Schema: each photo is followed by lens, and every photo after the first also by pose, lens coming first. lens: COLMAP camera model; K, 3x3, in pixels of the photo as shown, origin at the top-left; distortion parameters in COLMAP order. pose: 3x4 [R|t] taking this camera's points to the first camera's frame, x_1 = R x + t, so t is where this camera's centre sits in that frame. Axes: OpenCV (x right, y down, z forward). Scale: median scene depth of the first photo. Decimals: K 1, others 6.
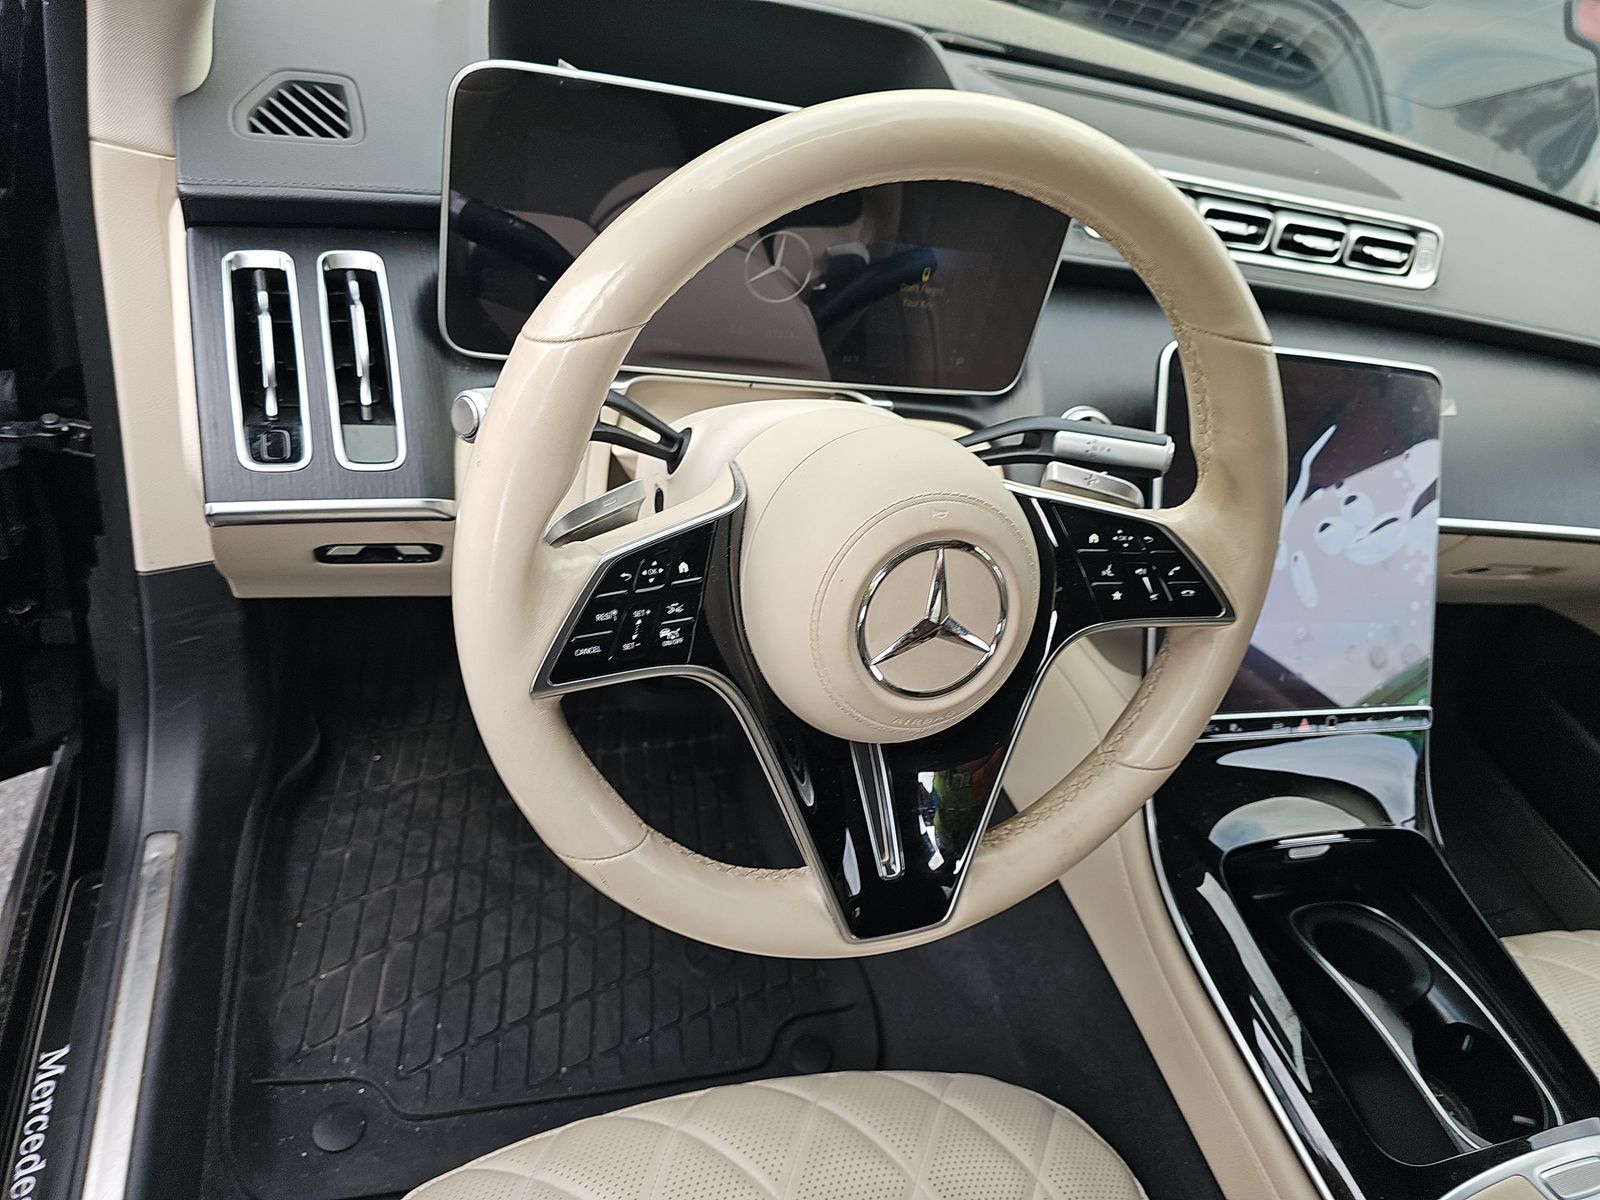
lens RADIAL K [[1074.0, 0, 793.6], [0, 1074.0, 596.0], [0, 0, 1]] dist [0.043325, -0.053292]
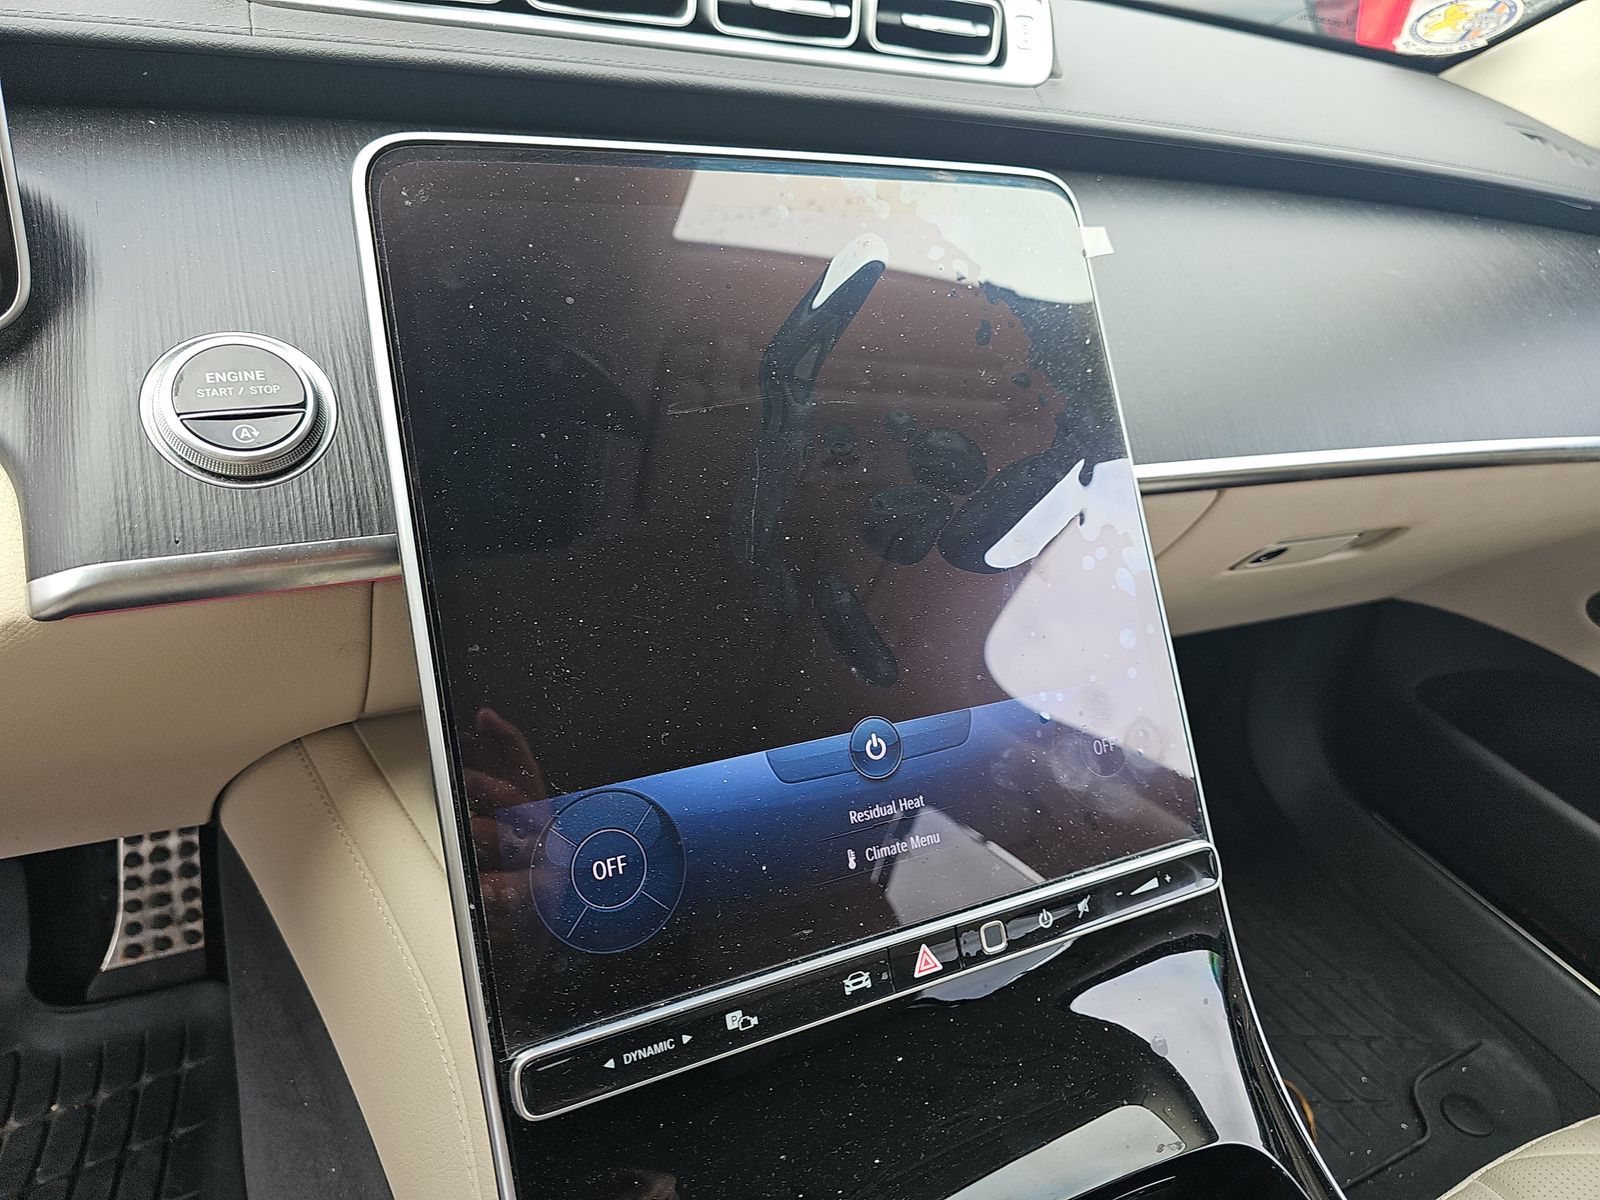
lens RADIAL K [[1022.3, 0, 800.0], [0, 1022.3, 600.0], [0, 0, 1]] dist [-0.002391, -0.000860]
pose [[0.979368, -0.188852, 0.071931, 0.374963], [0.196432, 0.973230, -0.119325, 0.016821], [-0.047471, 0.130992, 0.990246, 0.517809]]
